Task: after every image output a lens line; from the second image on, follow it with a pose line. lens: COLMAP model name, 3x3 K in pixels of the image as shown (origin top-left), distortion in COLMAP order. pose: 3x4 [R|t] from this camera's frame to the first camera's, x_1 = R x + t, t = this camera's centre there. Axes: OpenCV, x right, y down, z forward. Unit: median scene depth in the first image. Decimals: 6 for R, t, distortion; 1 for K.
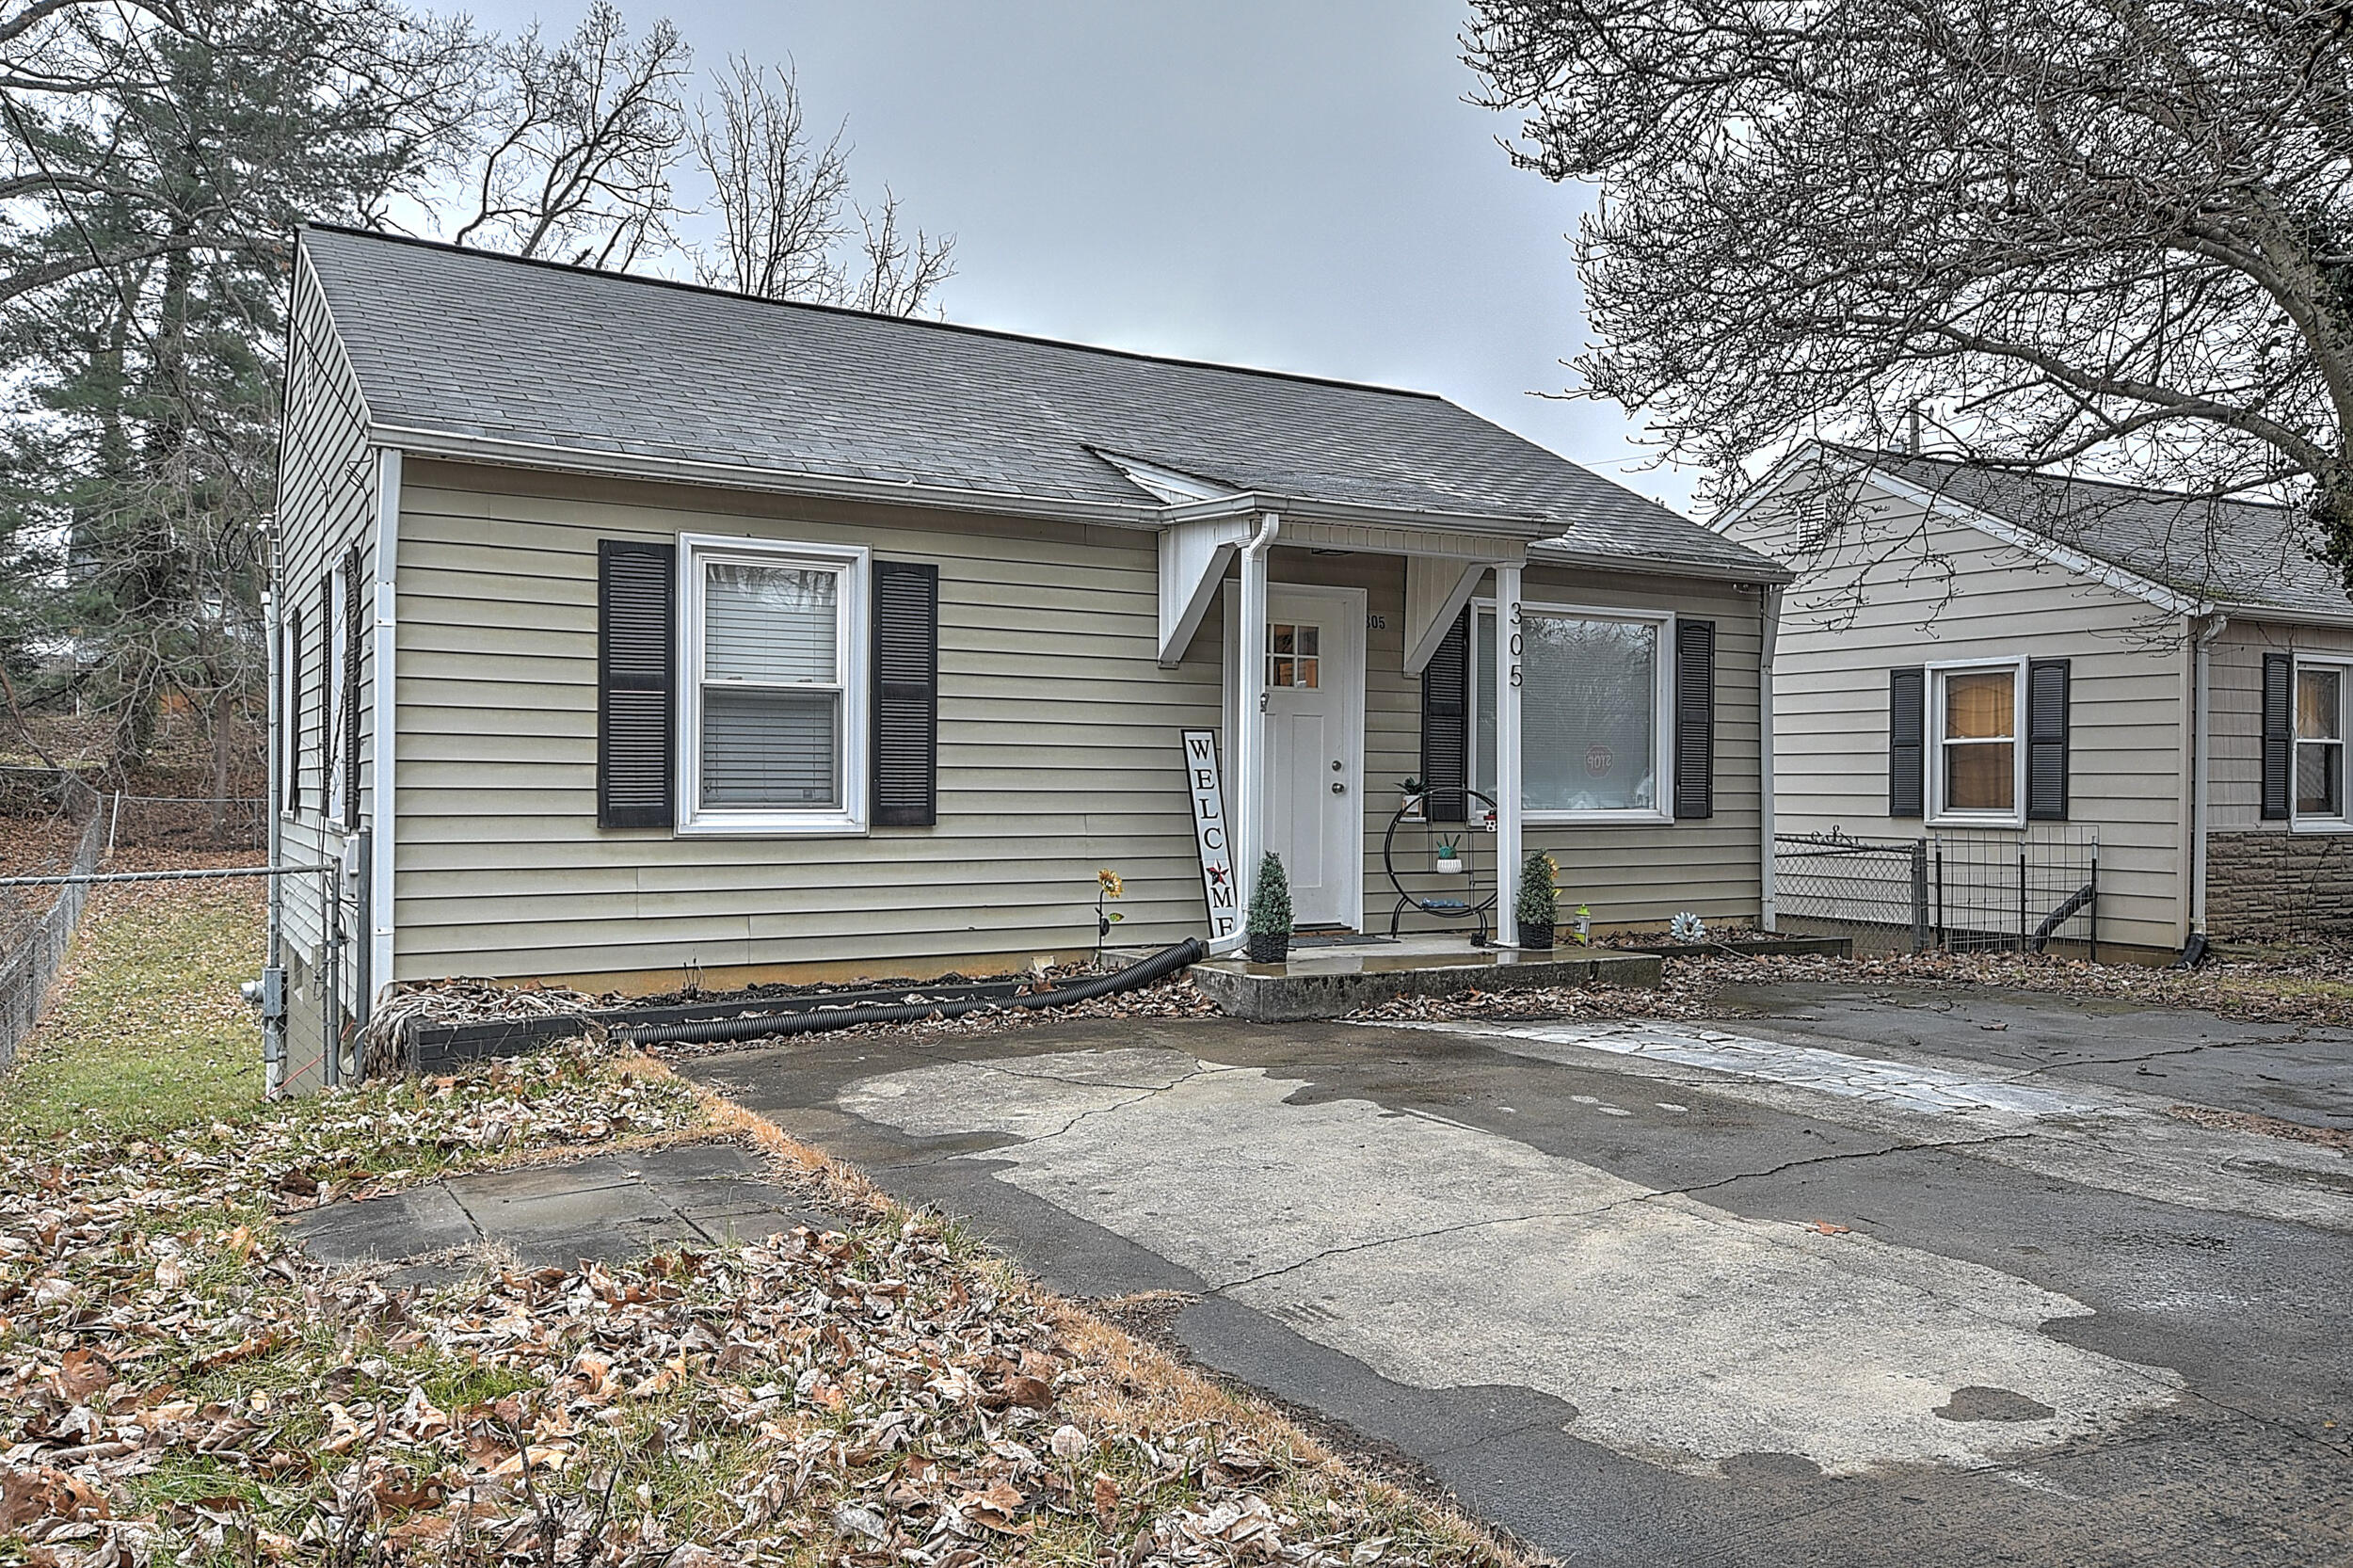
lens RADIAL K [[1715.9, 0, 1176.3], [0, 1715.9, 783.5], [0, 0, 1]] dist [0.038494, 0.000439]
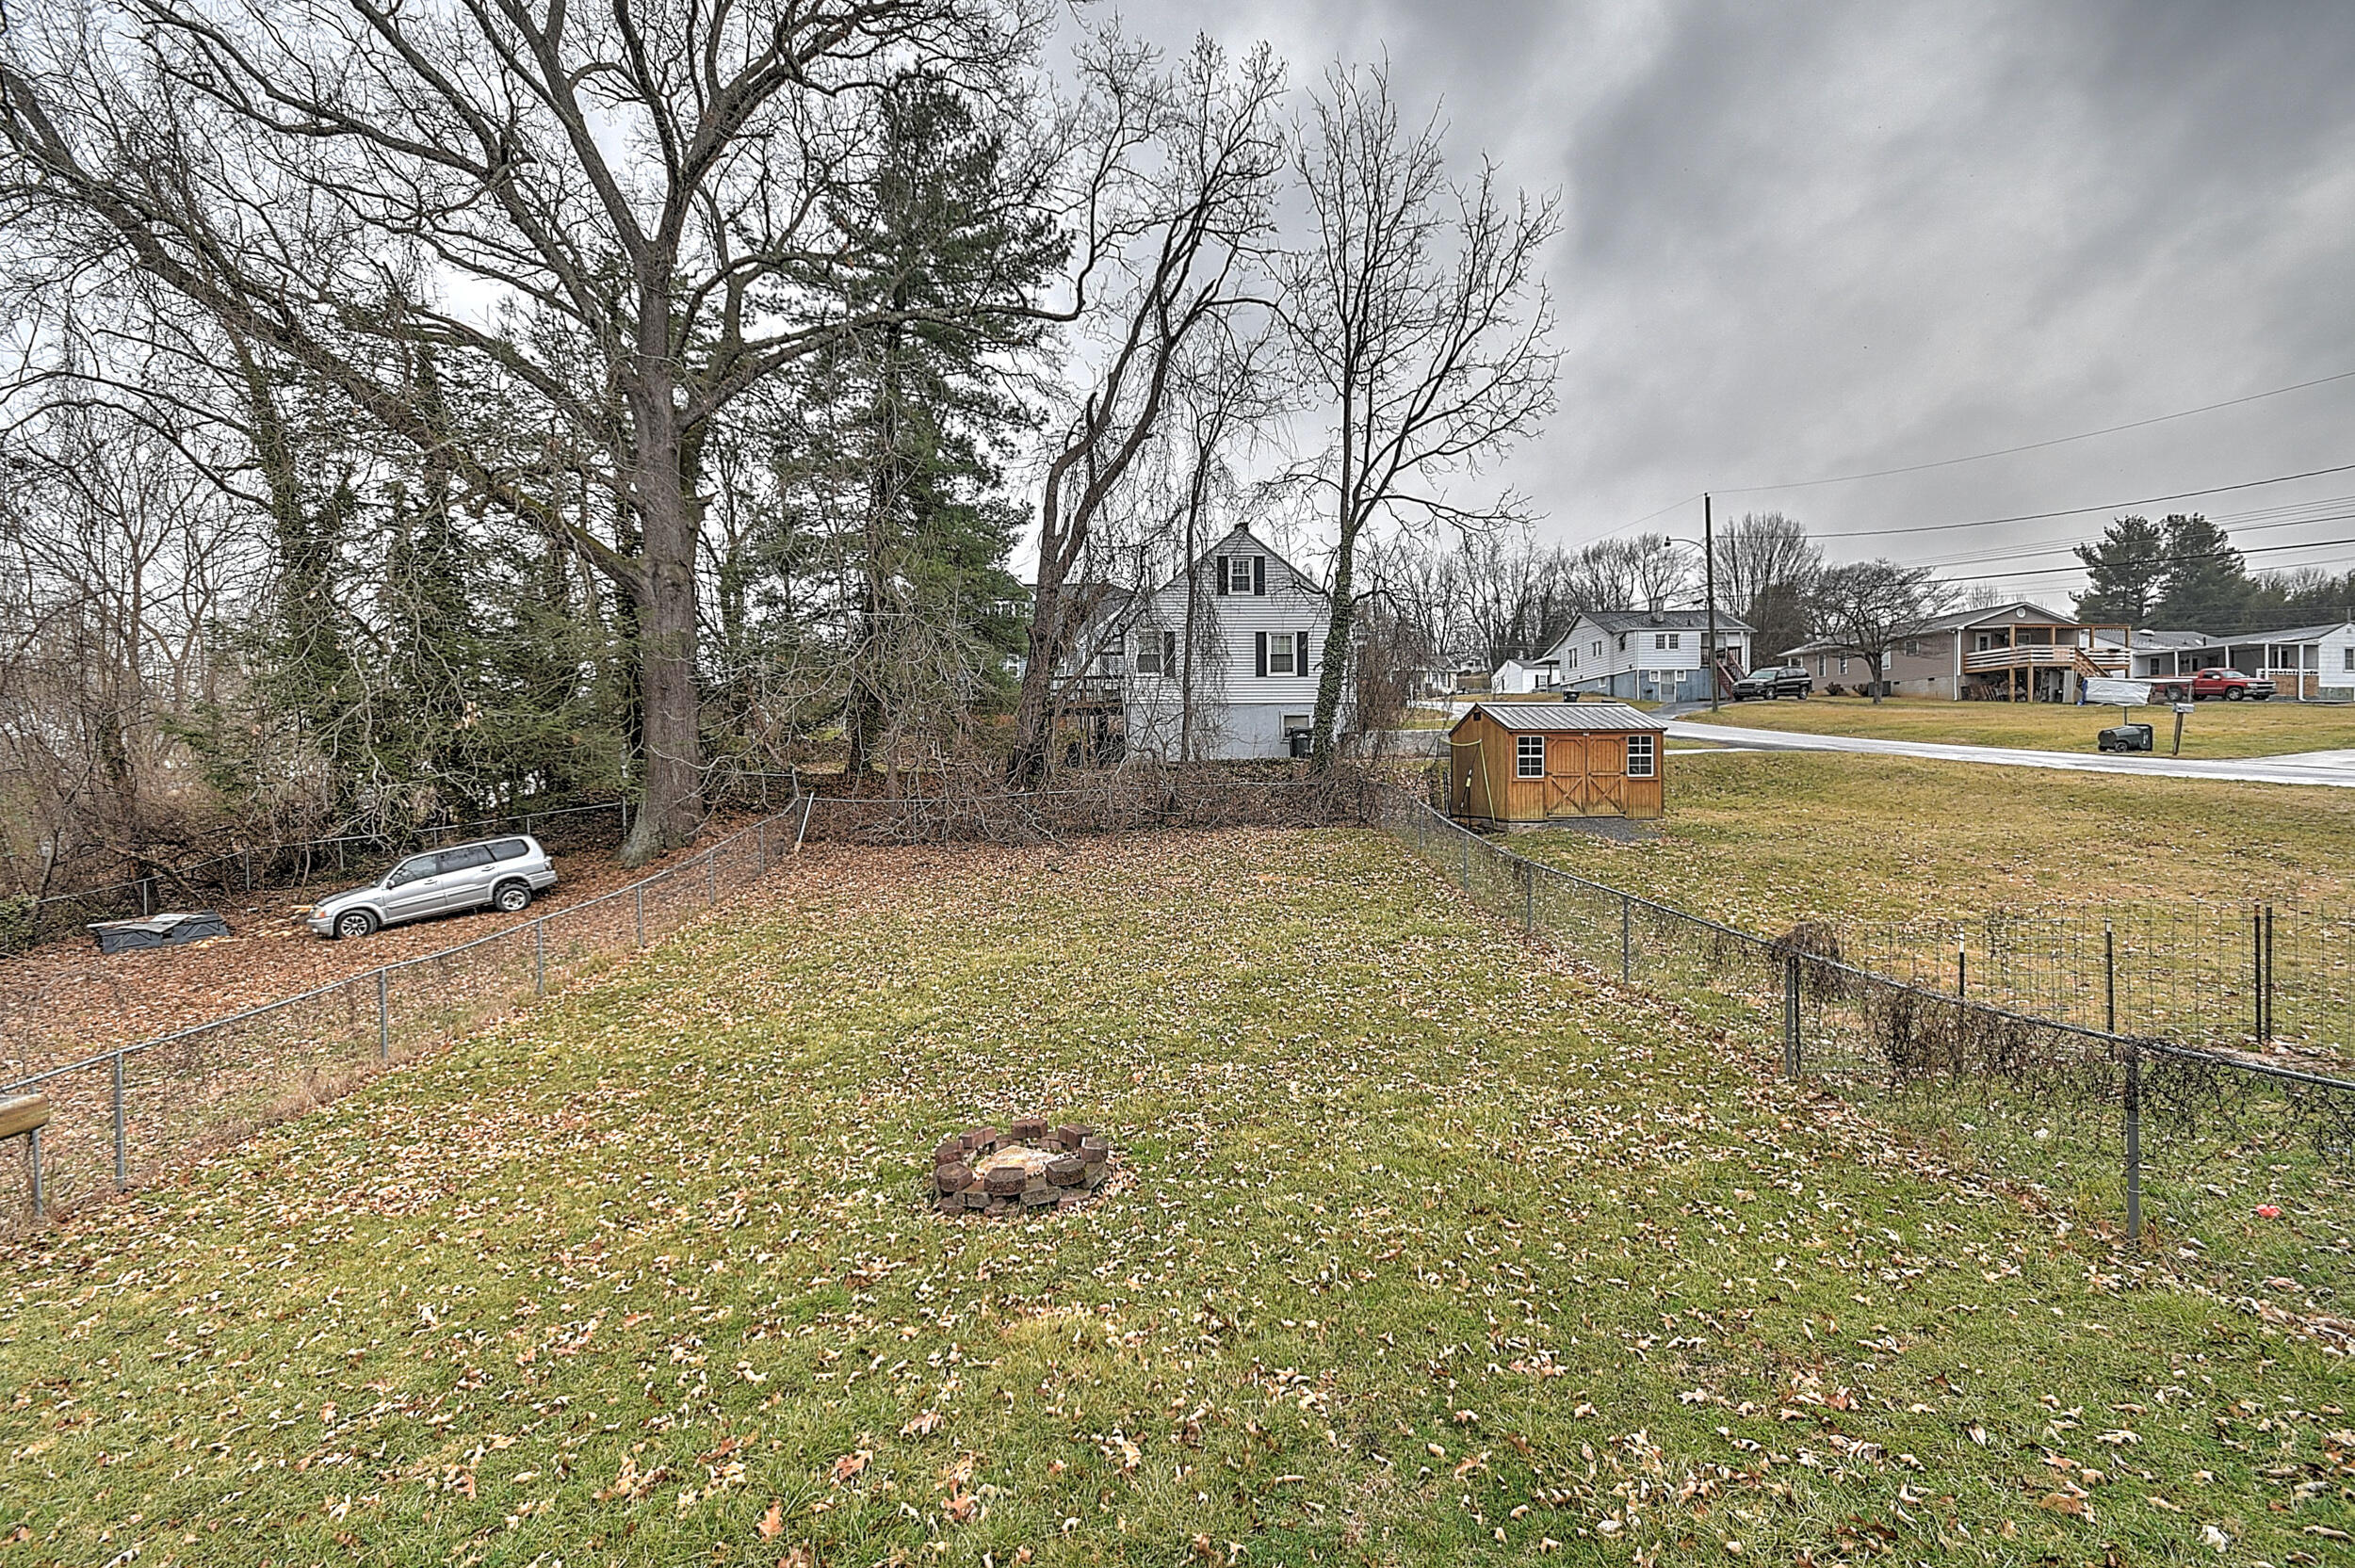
lens RADIAL K [[1022.1, 0, 1176.5], [0, 1022.1, 778.2], [0, 0, 1]] dist [0.005468, -0.000173]
pose [[0.896148, -0.008066, -0.443682, -0.365364], [0.010620, 0.999938, 0.003272, -0.024002], [0.443628, -0.007644, 0.896178, 2.109573]]
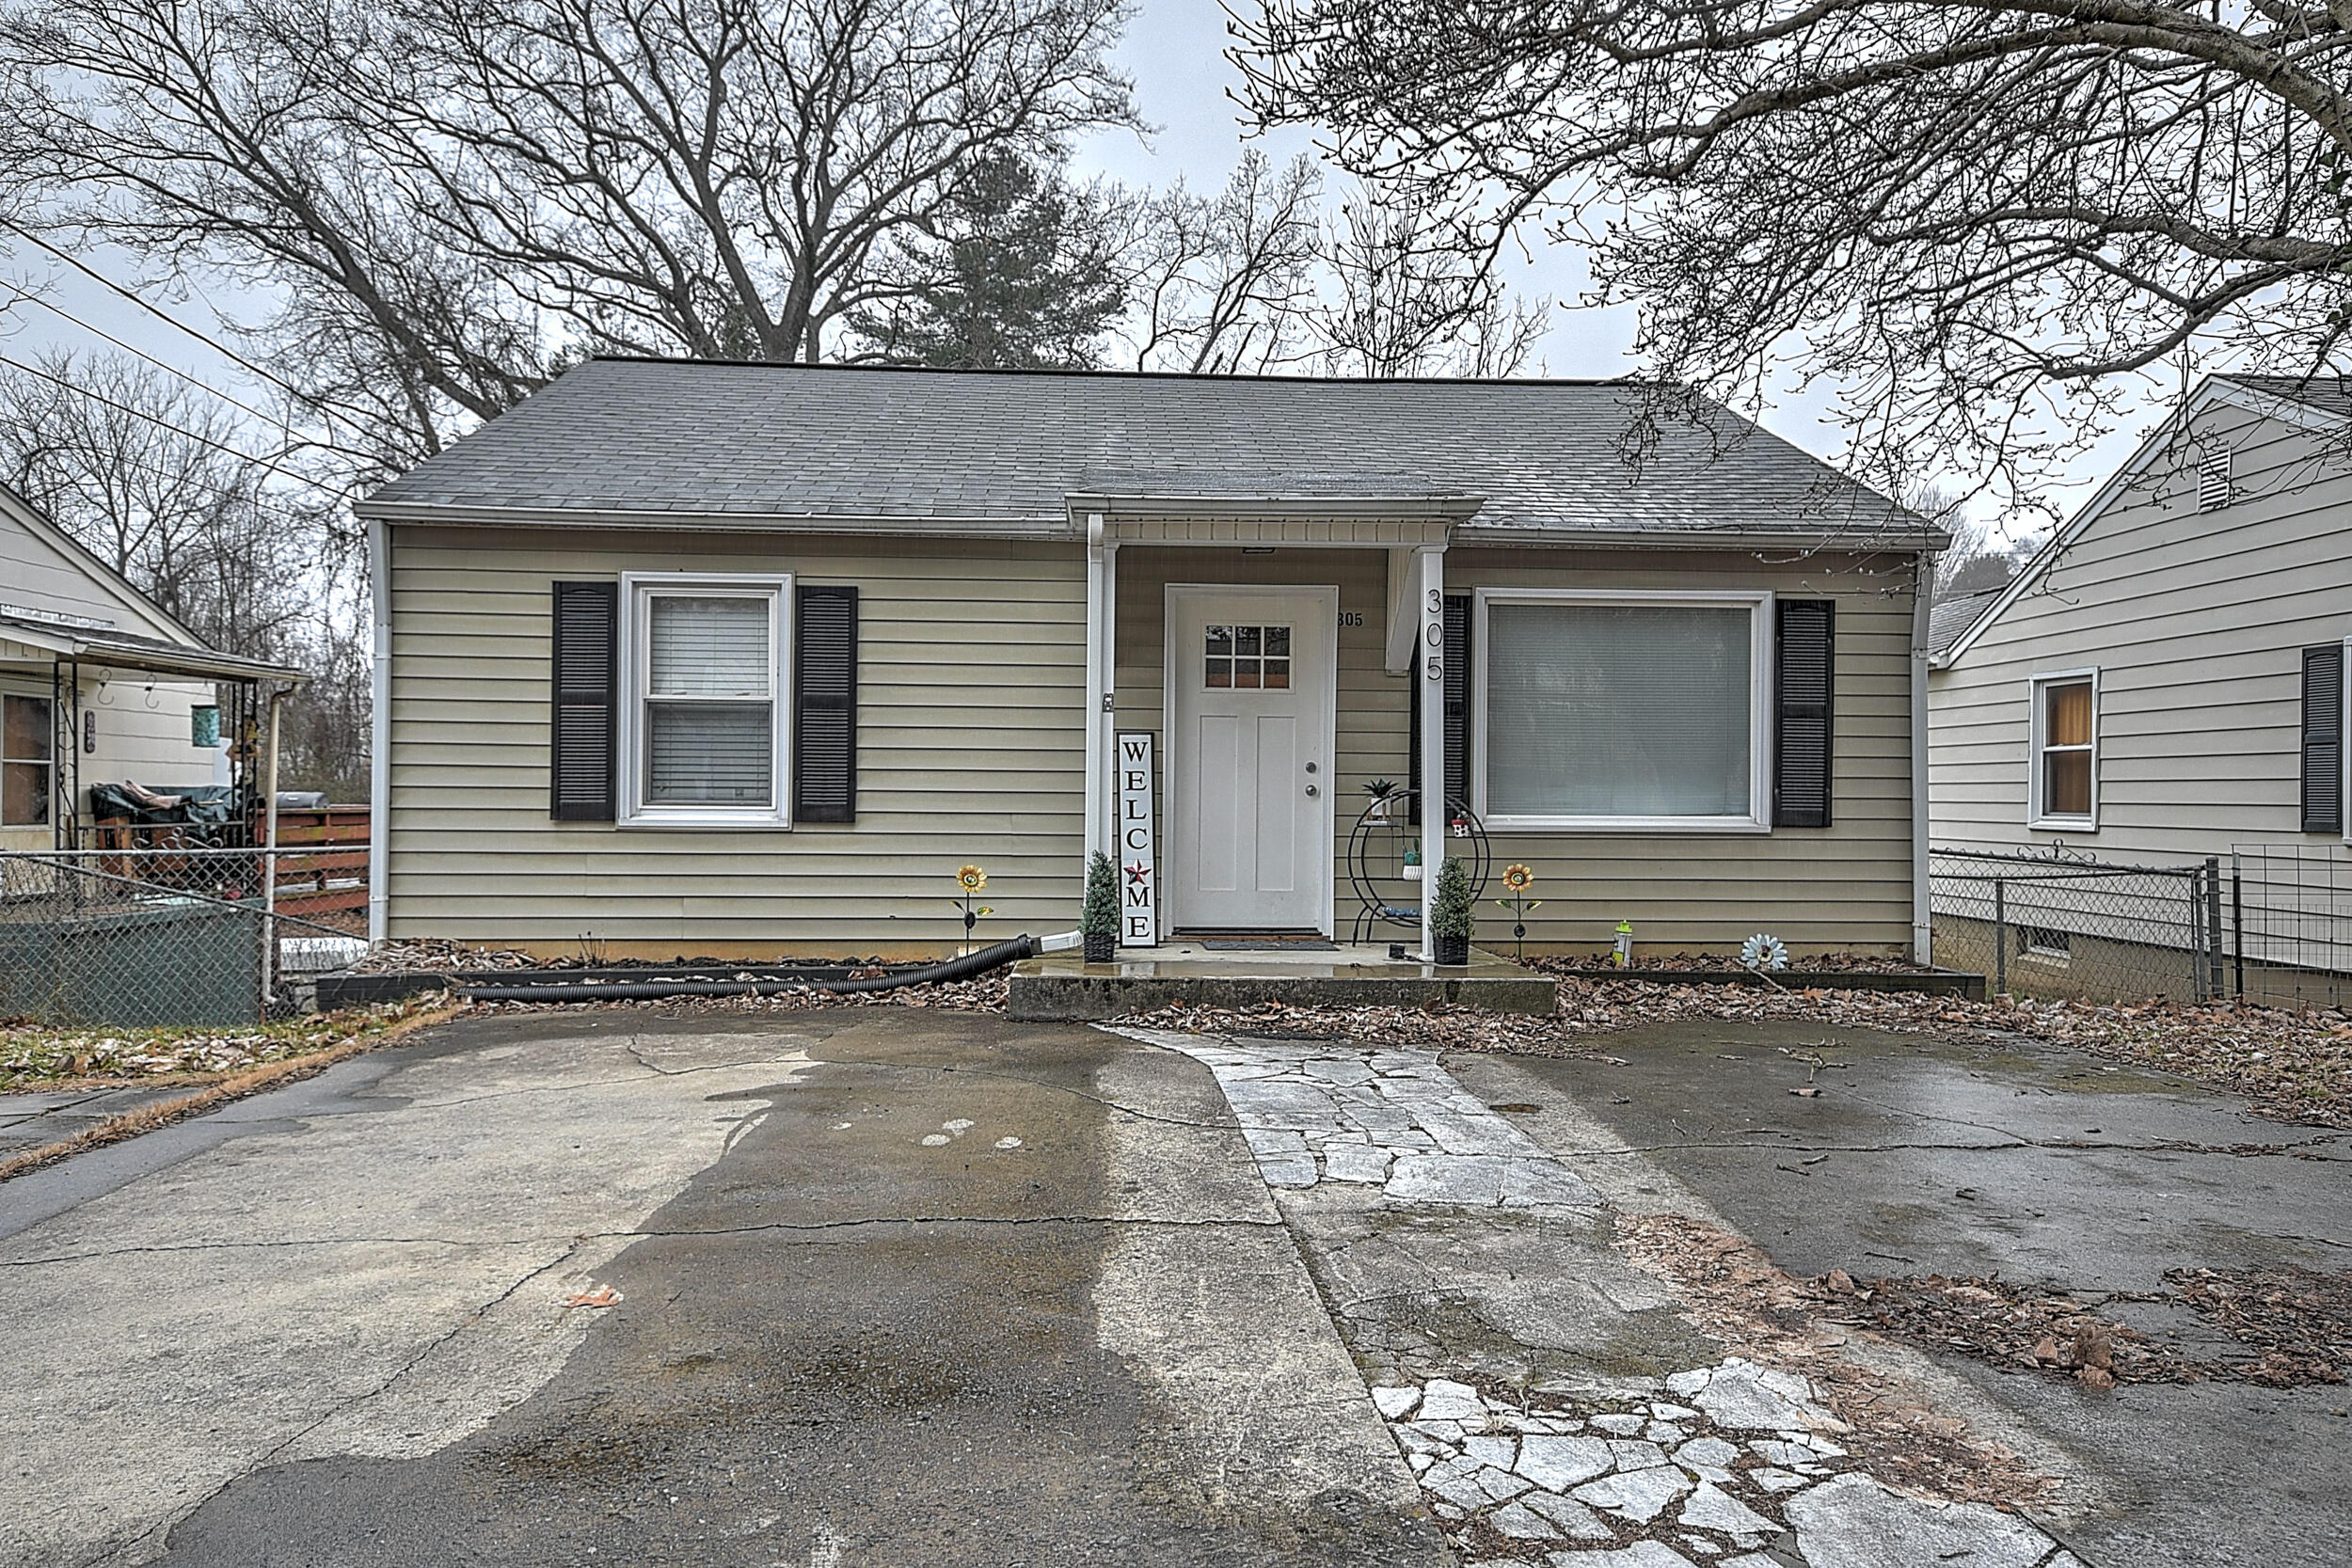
lens RADIAL K [[1485.5, 0, 1176.4], [0, 1485.5, 789.1], [0, 0, 1]] dist [0.030107, 0.005382]
pose [[0.888346, 0.000585, -0.459174, 0.490775], [-0.002852, 0.999987, -0.004244, 0.006701], [0.459165, 0.005080, 0.888336, 0.248713]]
